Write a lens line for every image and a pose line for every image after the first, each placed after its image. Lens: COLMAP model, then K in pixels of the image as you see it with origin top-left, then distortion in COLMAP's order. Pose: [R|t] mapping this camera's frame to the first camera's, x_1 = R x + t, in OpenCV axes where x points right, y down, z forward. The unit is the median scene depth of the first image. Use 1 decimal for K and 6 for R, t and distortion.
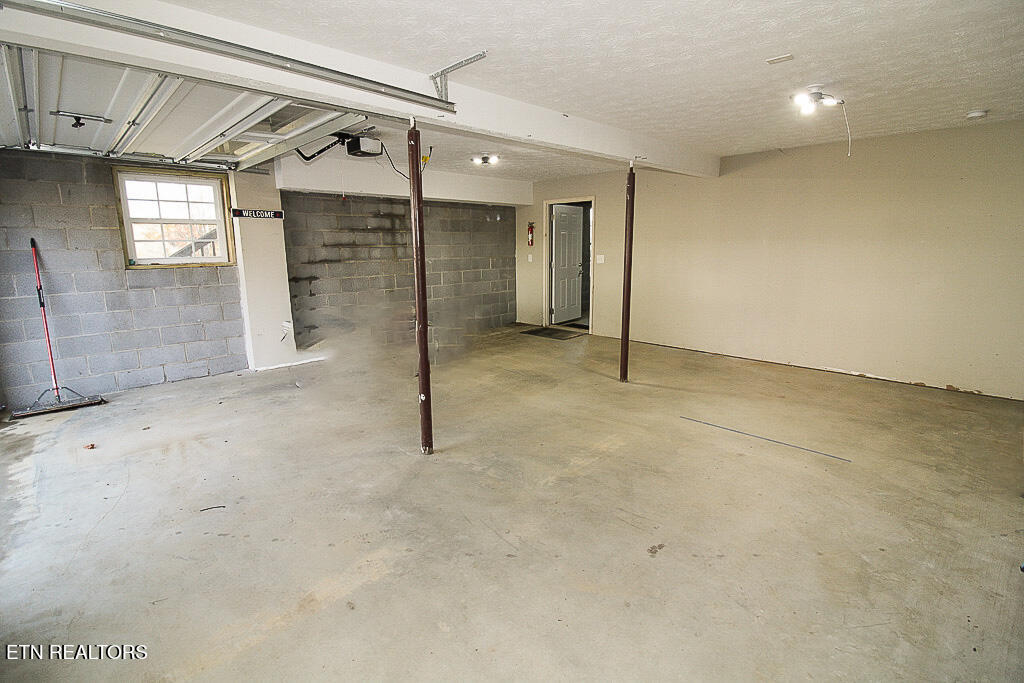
lens RADIAL K [[473.5, 0, 509.4], [0, 473.5, 327.4], [0, 0, 1]] dist [0.003699, -0.015779]
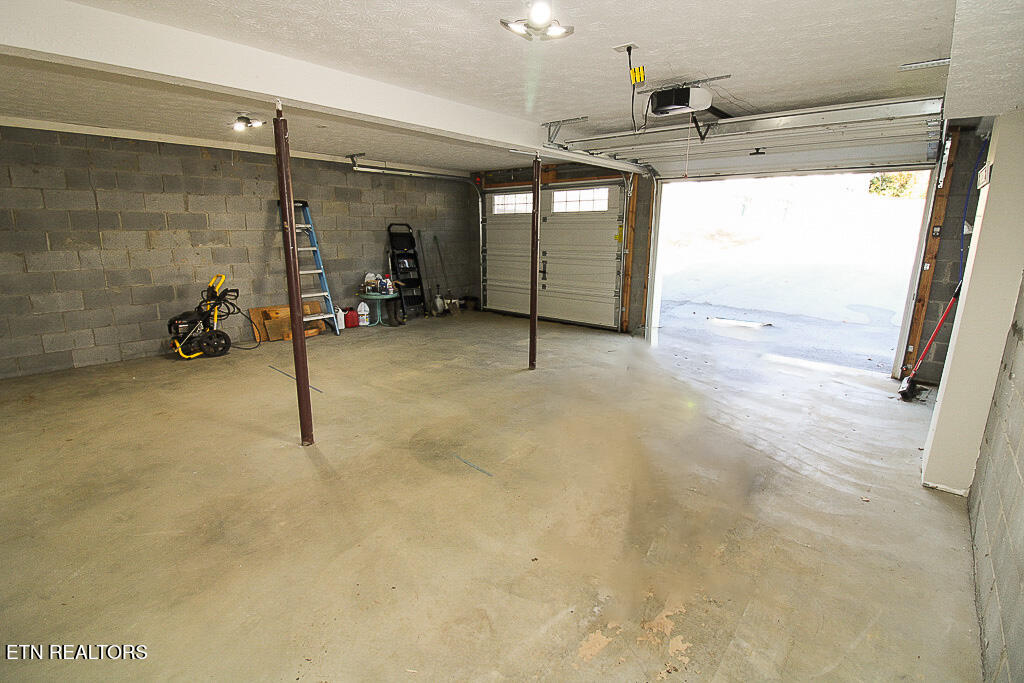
lens RADIAL K [[473.5, 0, 509.4], [0, 473.5, 327.4], [0, 0, 1]] dist [0.003699, -0.015779]
pose [[-0.997512, 0.012042, -0.069457, 0.005854], [-0.014900, 0.927025, 0.374704, -0.385942], [0.068900, 0.374807, -0.924539, 2.102207]]
